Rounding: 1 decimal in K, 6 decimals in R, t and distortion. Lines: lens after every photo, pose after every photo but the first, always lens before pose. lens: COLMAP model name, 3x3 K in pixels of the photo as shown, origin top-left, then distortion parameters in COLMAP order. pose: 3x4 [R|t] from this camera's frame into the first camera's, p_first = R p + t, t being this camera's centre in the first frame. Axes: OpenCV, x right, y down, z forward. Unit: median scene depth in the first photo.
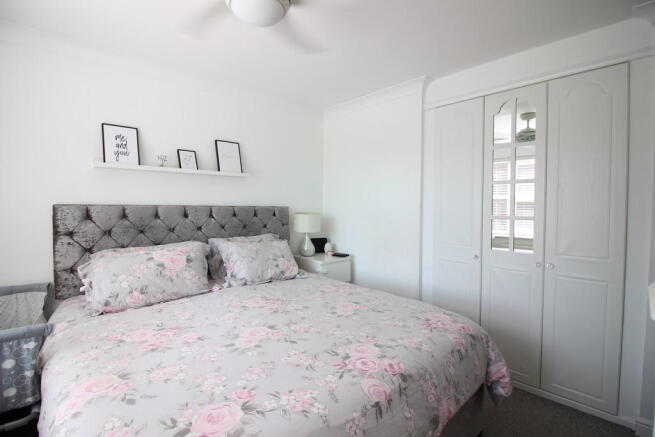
lens RADIAL K [[304.5, 0, 325.7], [0, 304.5, 216.1], [0, 0, 1]] dist [-0.006457, -0.001212]
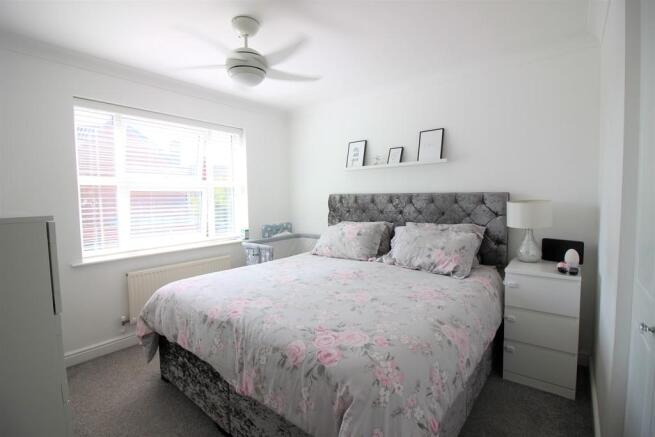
lens RADIAL K [[304.5, 0, 325.7], [0, 304.5, 219.4], [0, 0, 1]] dist [-0.006457, -0.001212]
pose [[0.143139, 0.071765, -0.987097, 0.834046], [-0.015696, 0.997407, 0.070239, -0.013046], [0.989578, 0.005440, 0.143895, 0.630245]]
